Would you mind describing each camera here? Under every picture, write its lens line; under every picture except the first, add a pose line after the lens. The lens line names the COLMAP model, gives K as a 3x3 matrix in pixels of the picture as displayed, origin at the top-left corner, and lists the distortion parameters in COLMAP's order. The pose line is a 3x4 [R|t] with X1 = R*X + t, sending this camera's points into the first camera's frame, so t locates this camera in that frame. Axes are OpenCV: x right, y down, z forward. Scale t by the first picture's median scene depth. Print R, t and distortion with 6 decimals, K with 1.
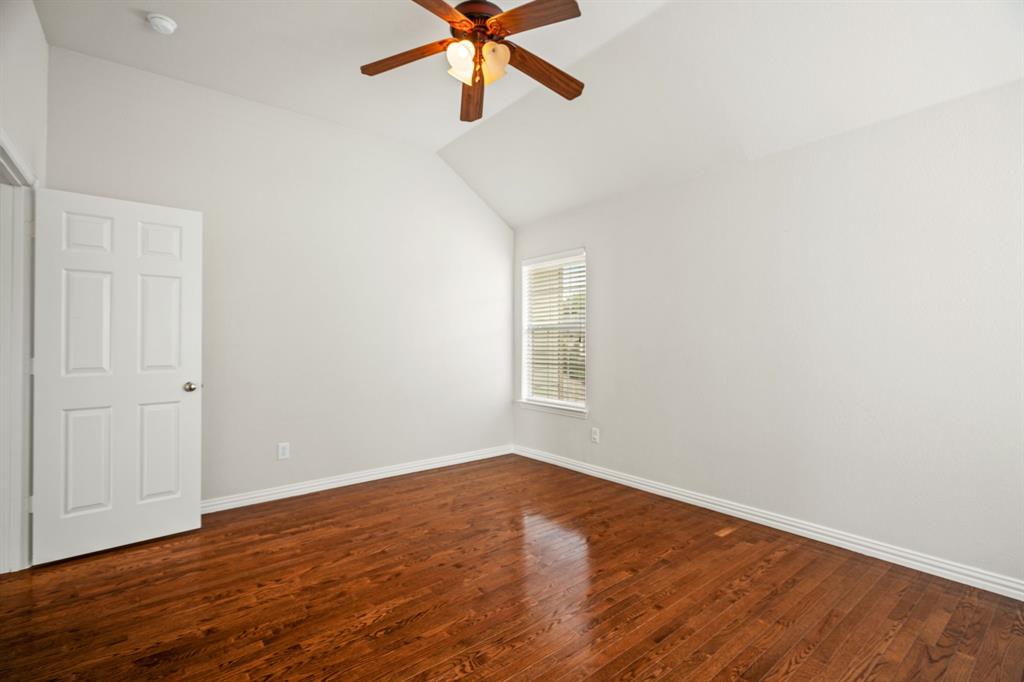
lens RADIAL K [[468.0, 0, 517.8], [0, 468.0, 337.0], [0, 0, 1]] dist [-0.000717, 0.000463]
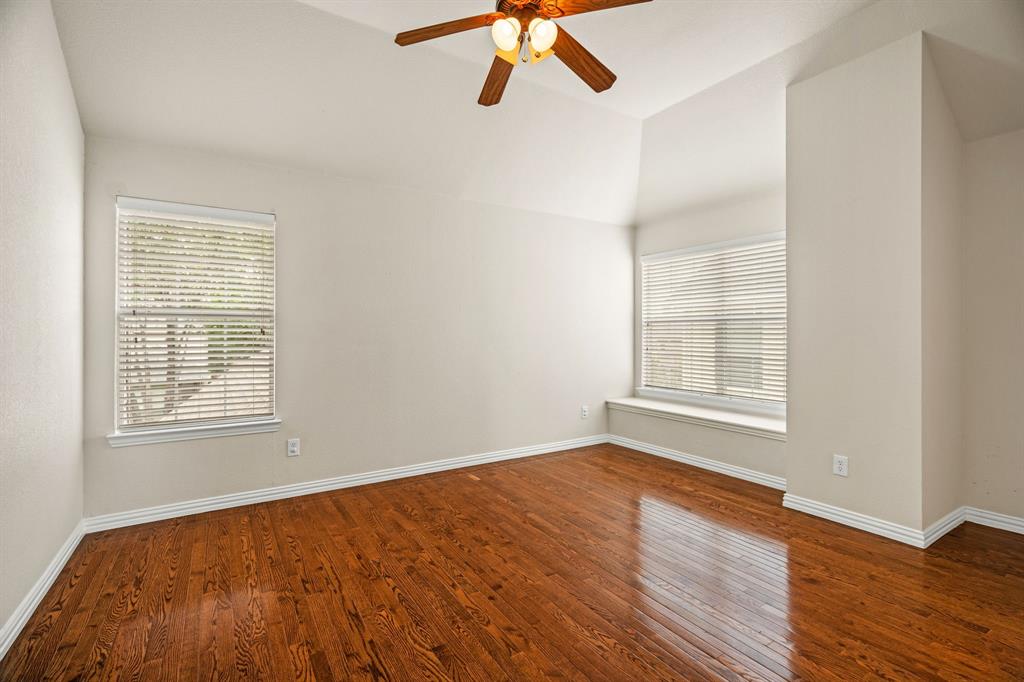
lens RADIAL K [[468.0, 0, 517.8], [0, 468.0, 337.0], [0, 0, 1]] dist [-0.000717, 0.000463]
pose [[0.099869, 0.000286, 0.995001, -0.906047], [-0.004731, 0.999989, 0.000187, 0.030733], [-0.994989, -0.004726, 0.099869, 0.819809]]
